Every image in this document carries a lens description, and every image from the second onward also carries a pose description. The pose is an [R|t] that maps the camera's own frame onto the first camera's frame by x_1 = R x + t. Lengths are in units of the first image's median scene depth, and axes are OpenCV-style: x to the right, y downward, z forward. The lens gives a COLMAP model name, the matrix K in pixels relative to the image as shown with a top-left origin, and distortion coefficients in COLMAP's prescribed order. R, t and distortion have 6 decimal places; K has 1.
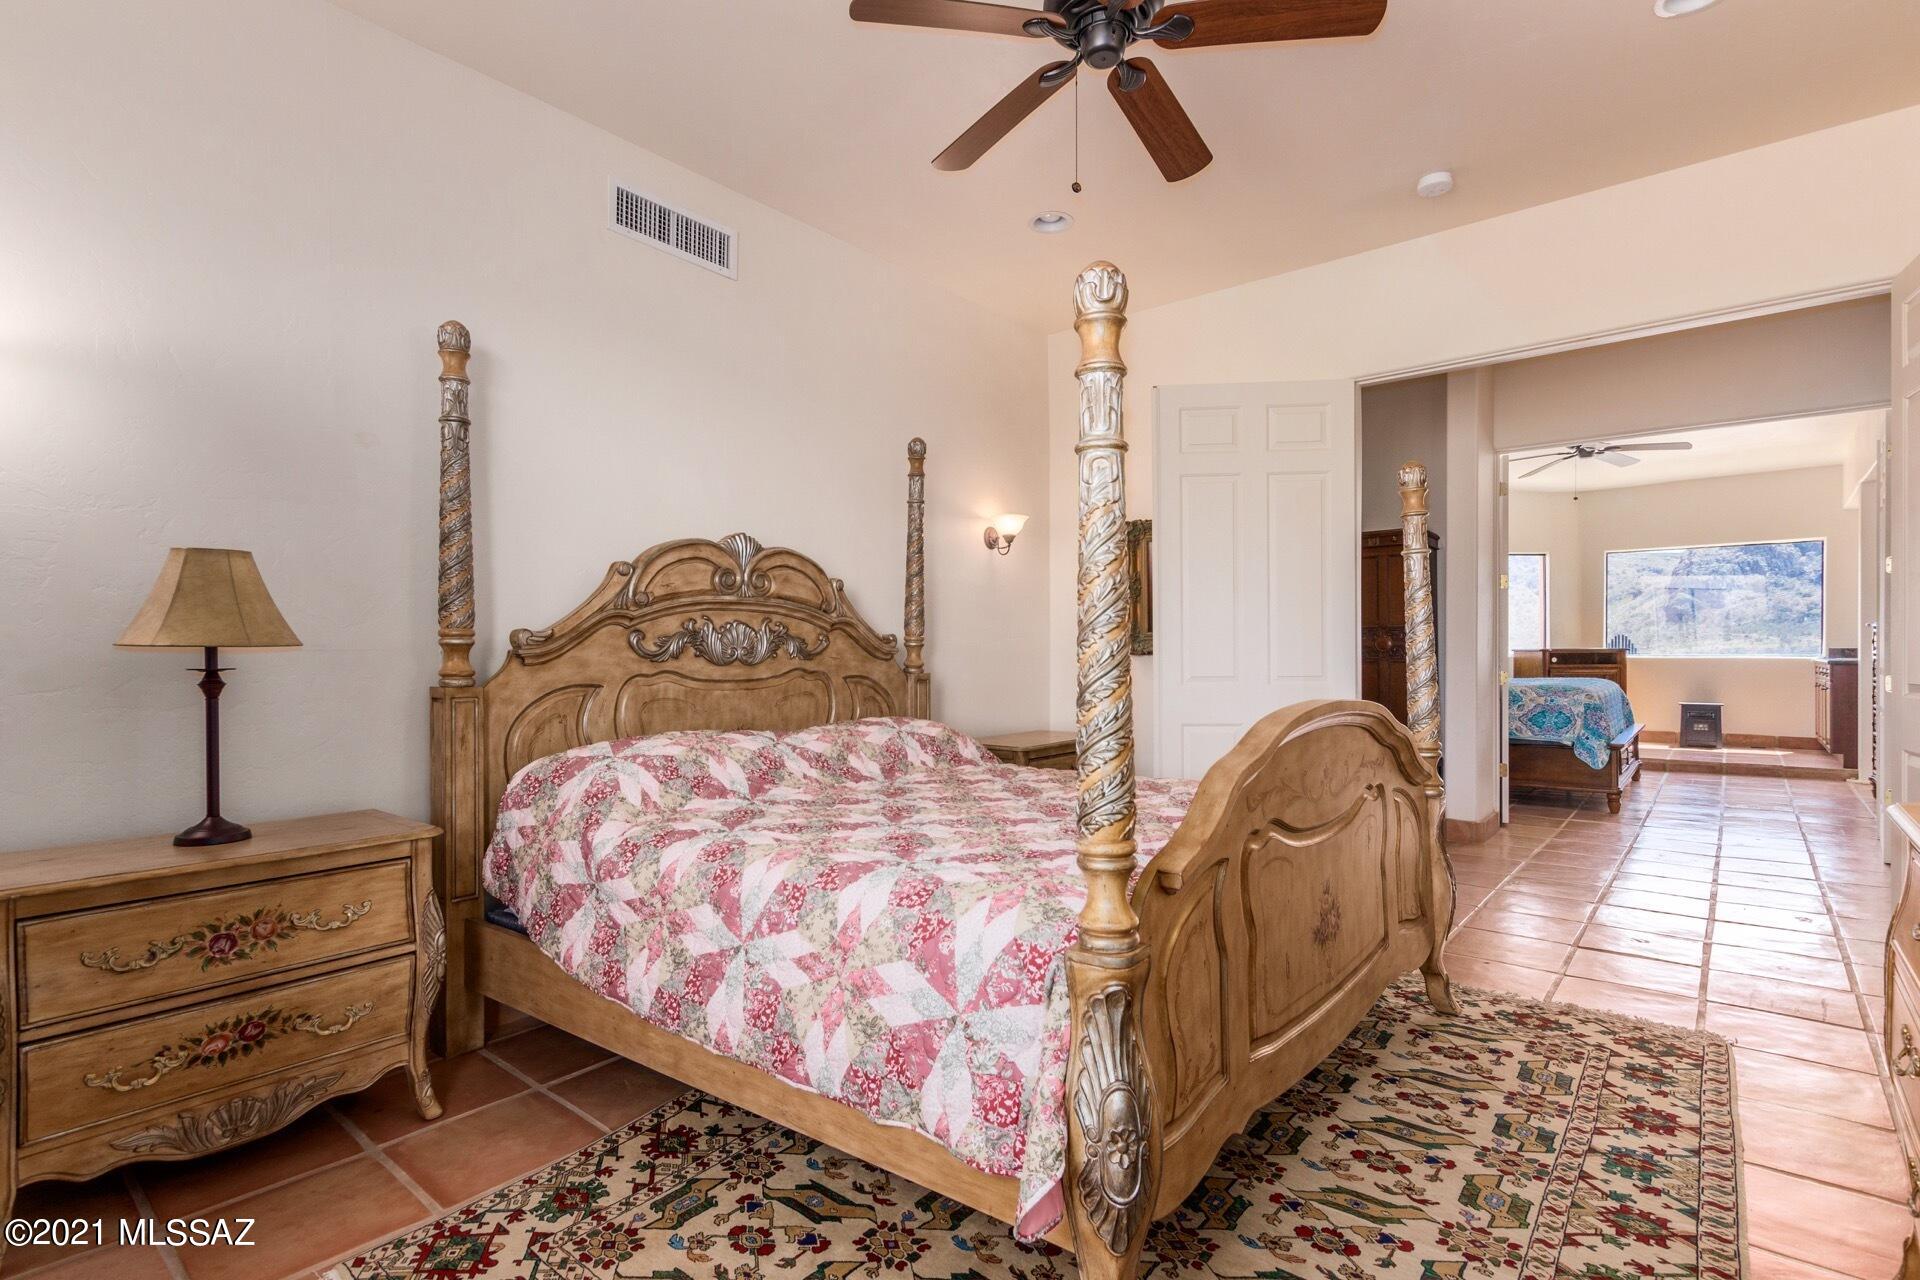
lens RADIAL K [[928.9, 0, 958.9], [0, 928.9, 649.7], [0, 0, 1]] dist [0.021048, -0.010539]
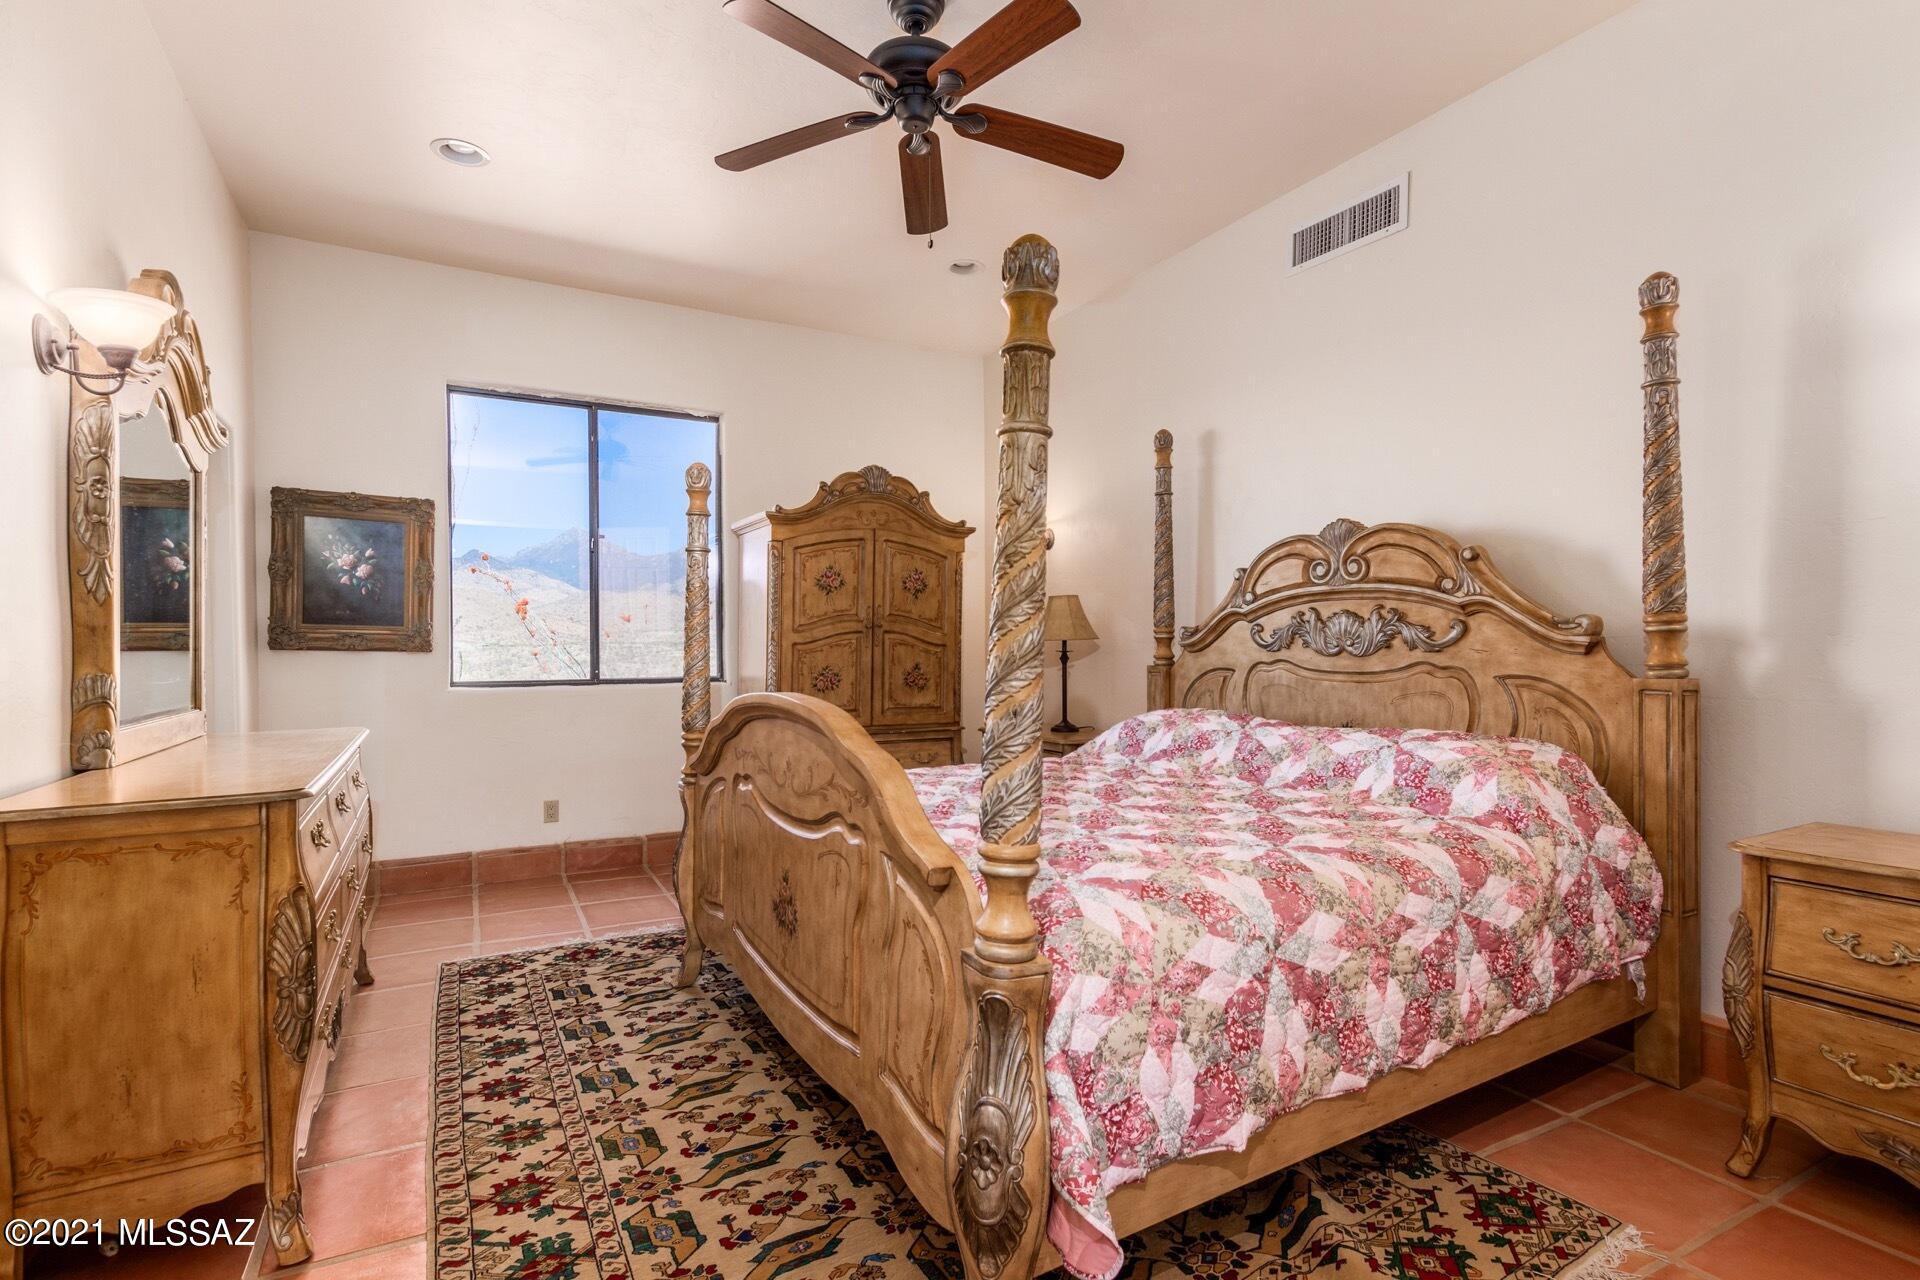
lens RADIAL K [[928.9, 0, 958.8], [0, 928.9, 654.7], [0, 0, 1]] dist [0.021048, -0.010539]
pose [[-0.367445, 0.014851, -0.929927, 0.812826], [0.006644, 0.999889, 0.013343, -0.000596], [0.930022, -0.001275, -0.367503, 0.992448]]
